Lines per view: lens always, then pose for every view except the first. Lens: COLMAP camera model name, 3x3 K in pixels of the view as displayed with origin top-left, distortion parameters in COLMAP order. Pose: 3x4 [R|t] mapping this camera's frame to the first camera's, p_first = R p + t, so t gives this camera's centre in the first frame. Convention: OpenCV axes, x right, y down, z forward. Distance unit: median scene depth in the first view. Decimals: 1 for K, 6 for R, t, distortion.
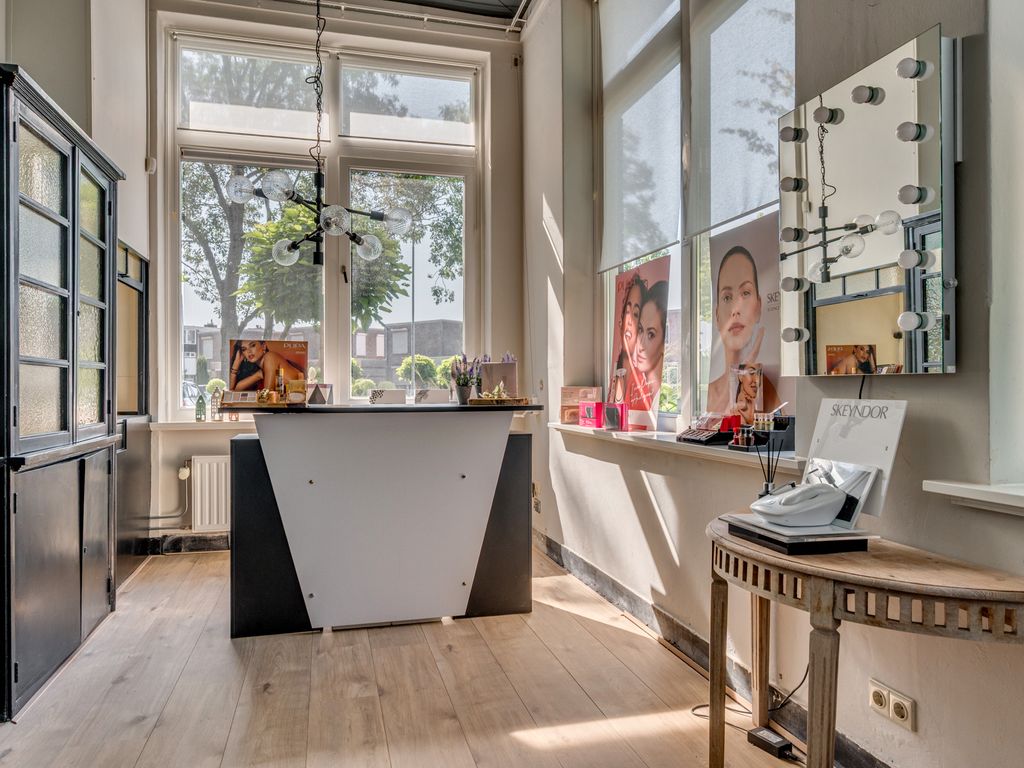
lens RADIAL K [[675.6, 0, 506.9], [0, 675.6, 392.0], [0, 0, 1]] dist [-0.004197, 0.000538]
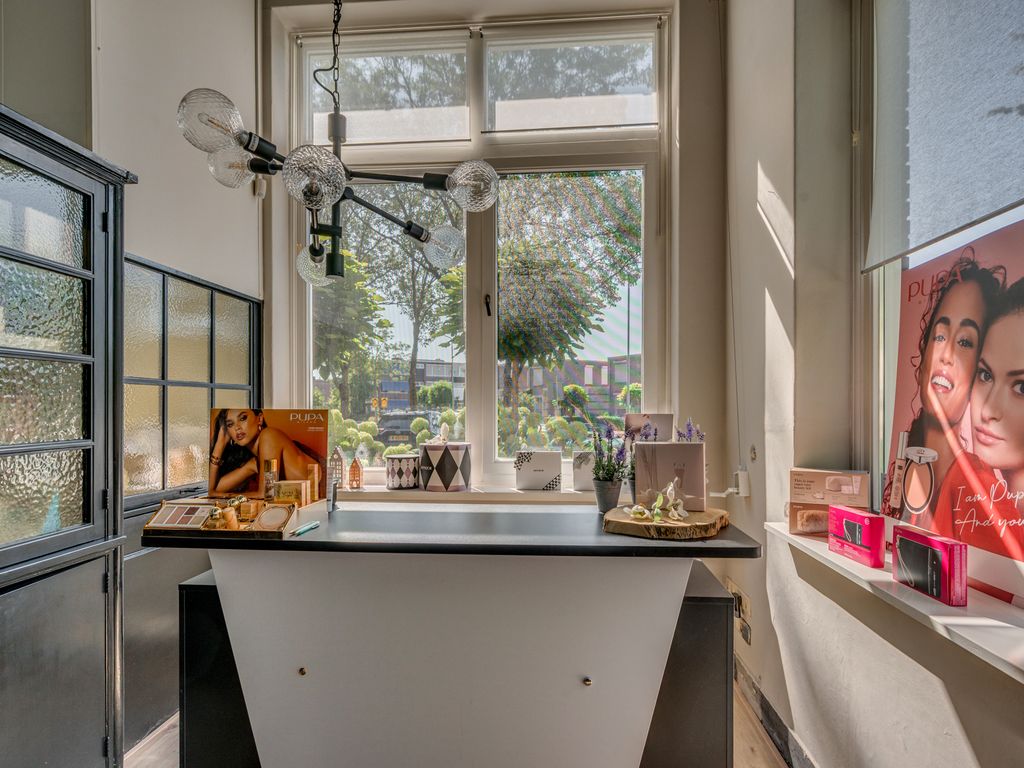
lens RADIAL K [[588.6, 0, 515.4], [0, 588.6, 419.4], [0, 0, 1]] dist [-0.000833, -0.000008]
pose [[0.946129, 0.004063, -0.323765, 0.020735], [-0.002690, 0.999985, 0.004686, -0.056284], [0.323779, -0.003563, 0.946126, 0.462975]]
